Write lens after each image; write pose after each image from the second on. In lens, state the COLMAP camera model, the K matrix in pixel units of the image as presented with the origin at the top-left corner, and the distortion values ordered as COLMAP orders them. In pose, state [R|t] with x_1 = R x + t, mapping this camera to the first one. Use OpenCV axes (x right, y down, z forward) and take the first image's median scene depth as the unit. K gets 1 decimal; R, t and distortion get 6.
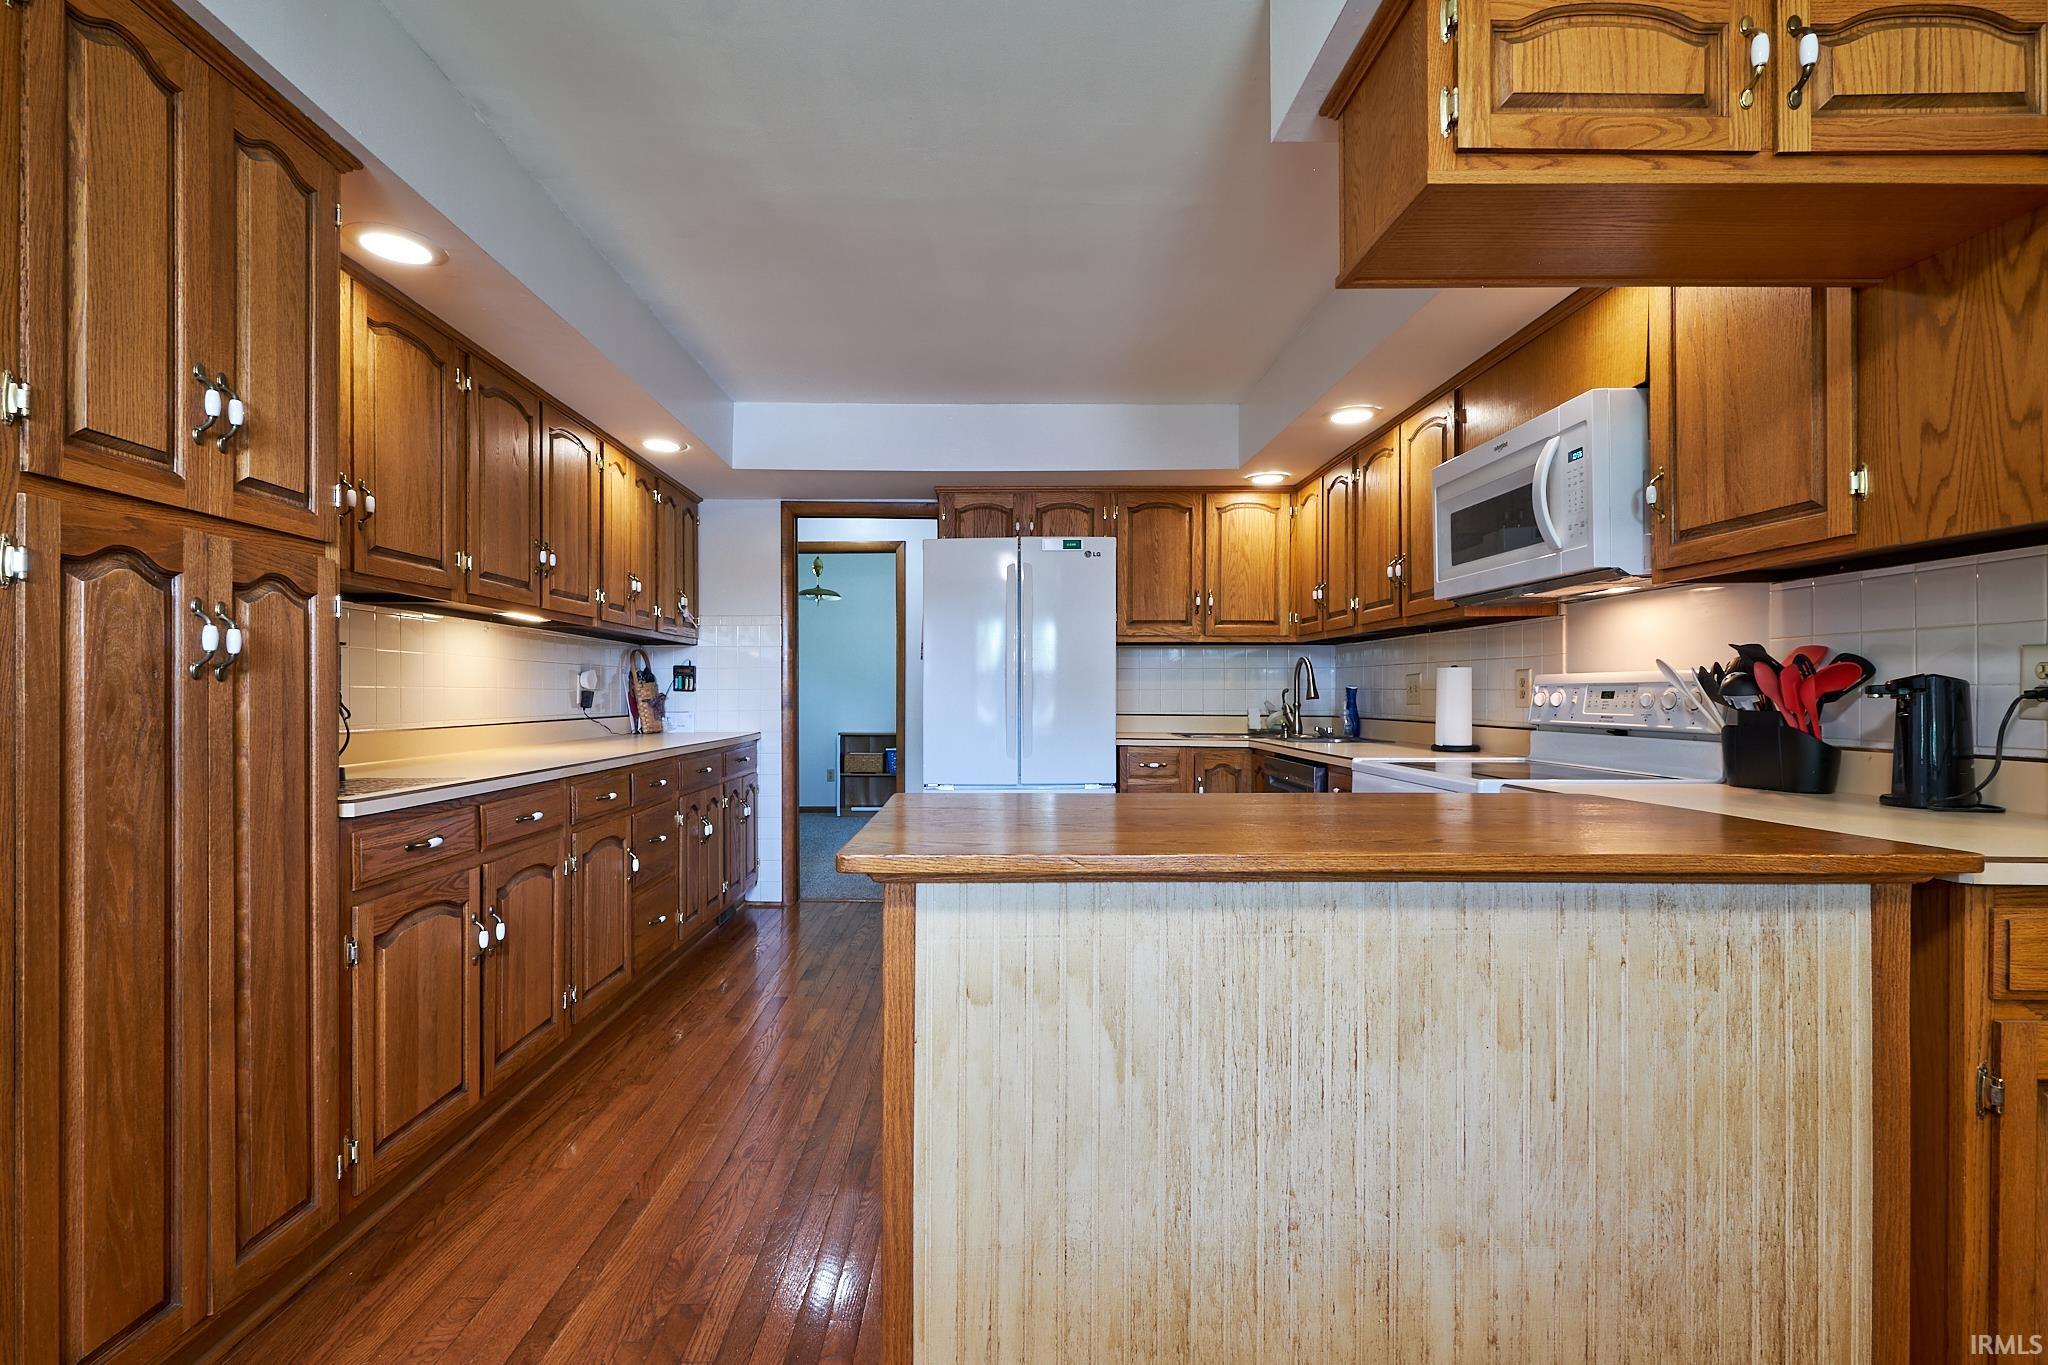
lens RADIAL K [[895.8, 0, 1024.0], [0, 895.8, 682.5], [0, 0, 1]] dist [-0.001859, -0.000140]
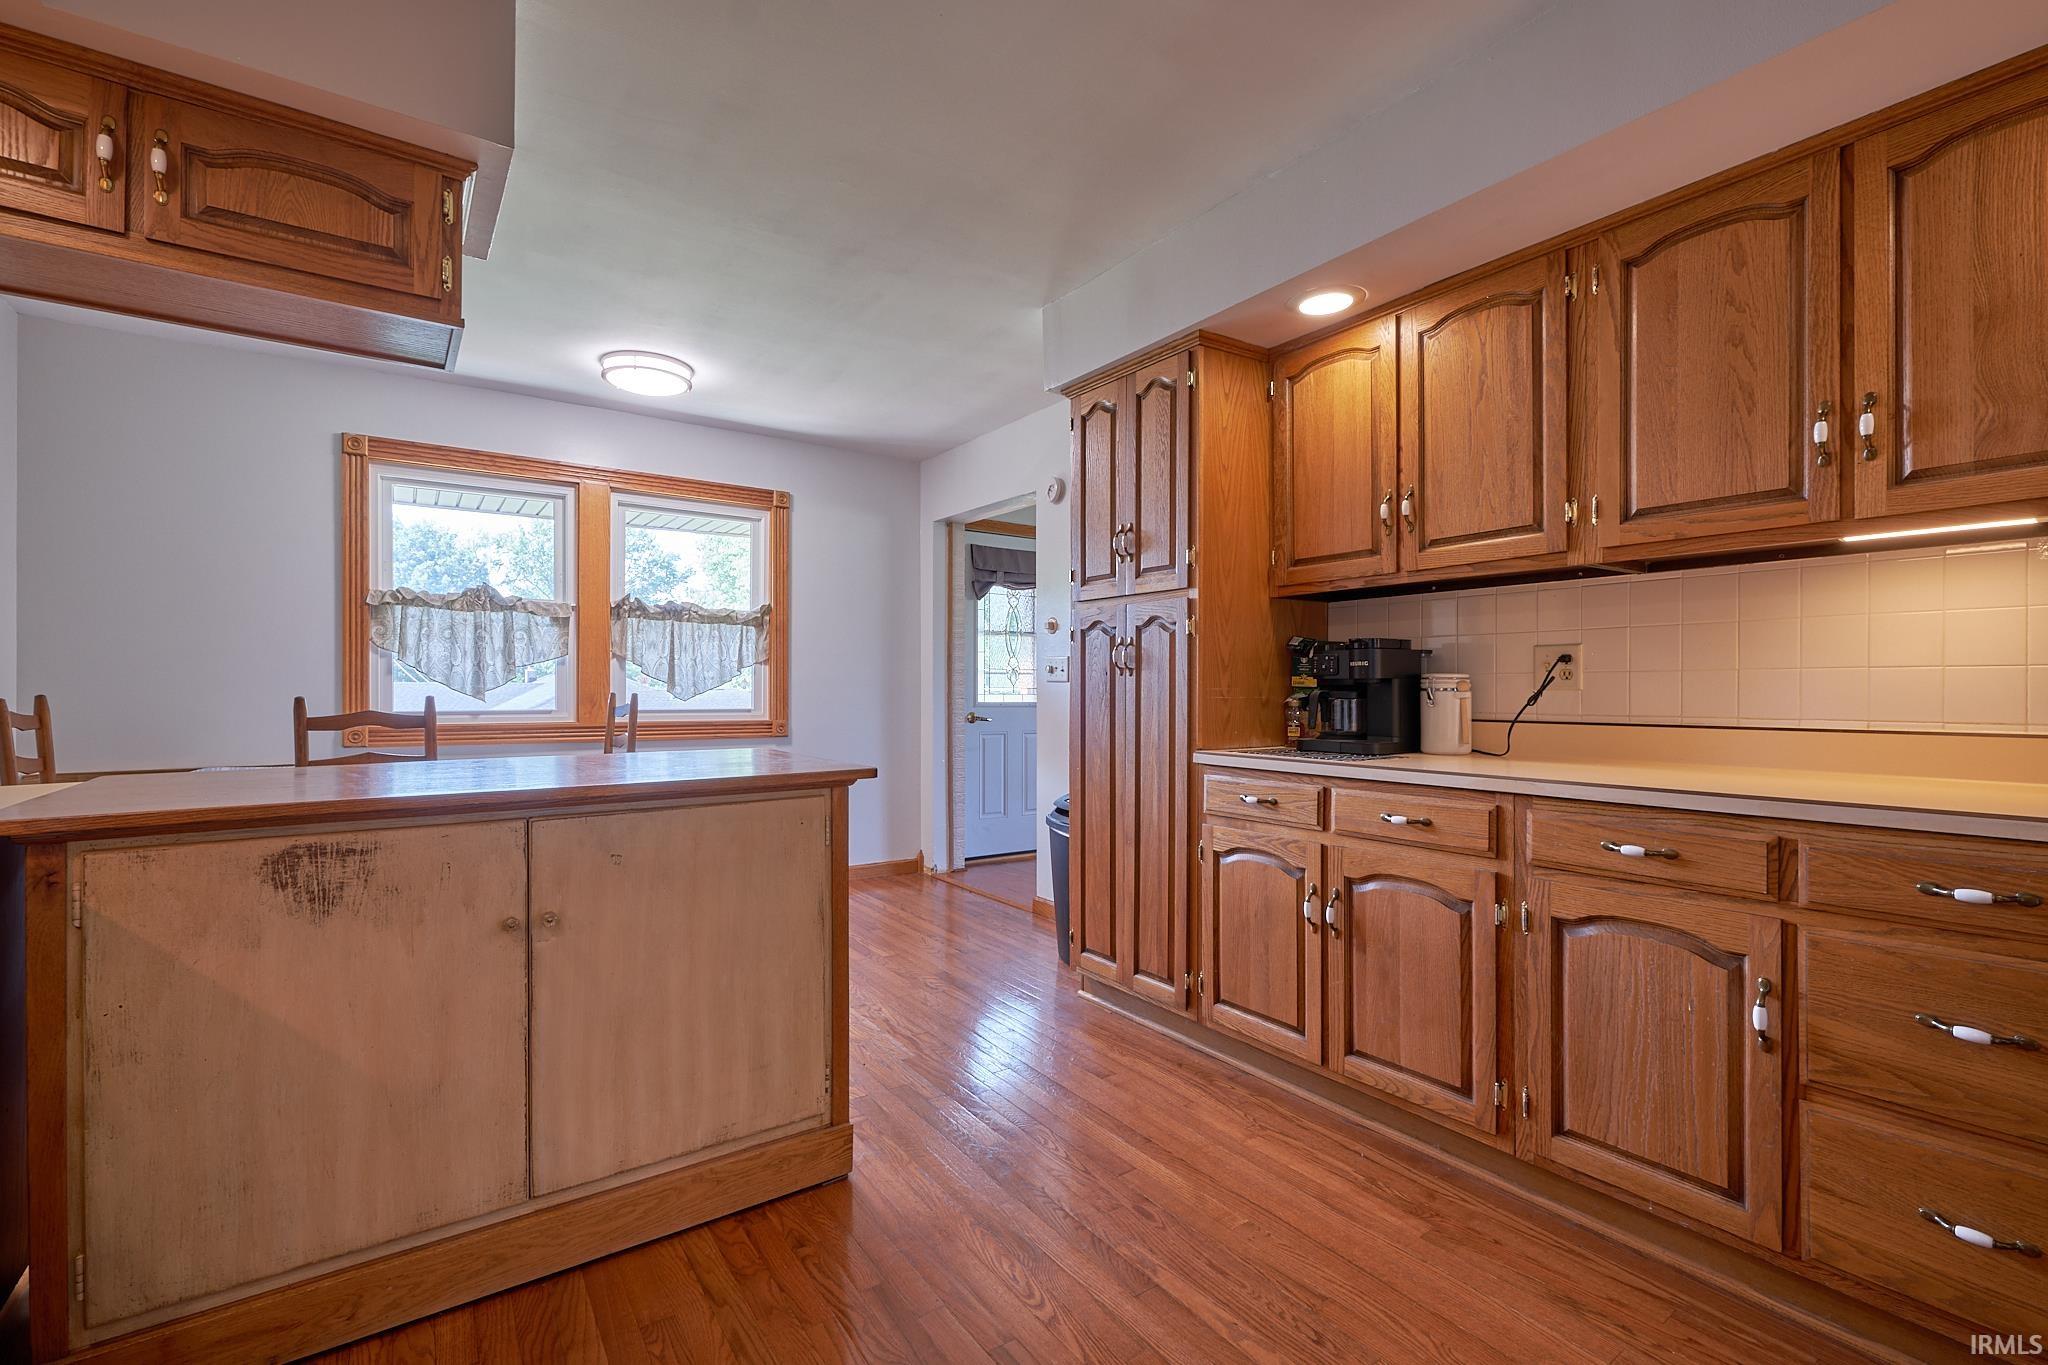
lens RADIAL K [[895.8, 0, 1024.0], [0, 895.8, 682.5], [0, 0, 1]] dist [-0.001859, -0.000140]
pose [[-0.837931, -0.001090, -0.545776, 0.252761], [0.008158, 0.999861, -0.014522, 0.025659], [0.545716, -0.016621, -0.837806, 1.624594]]
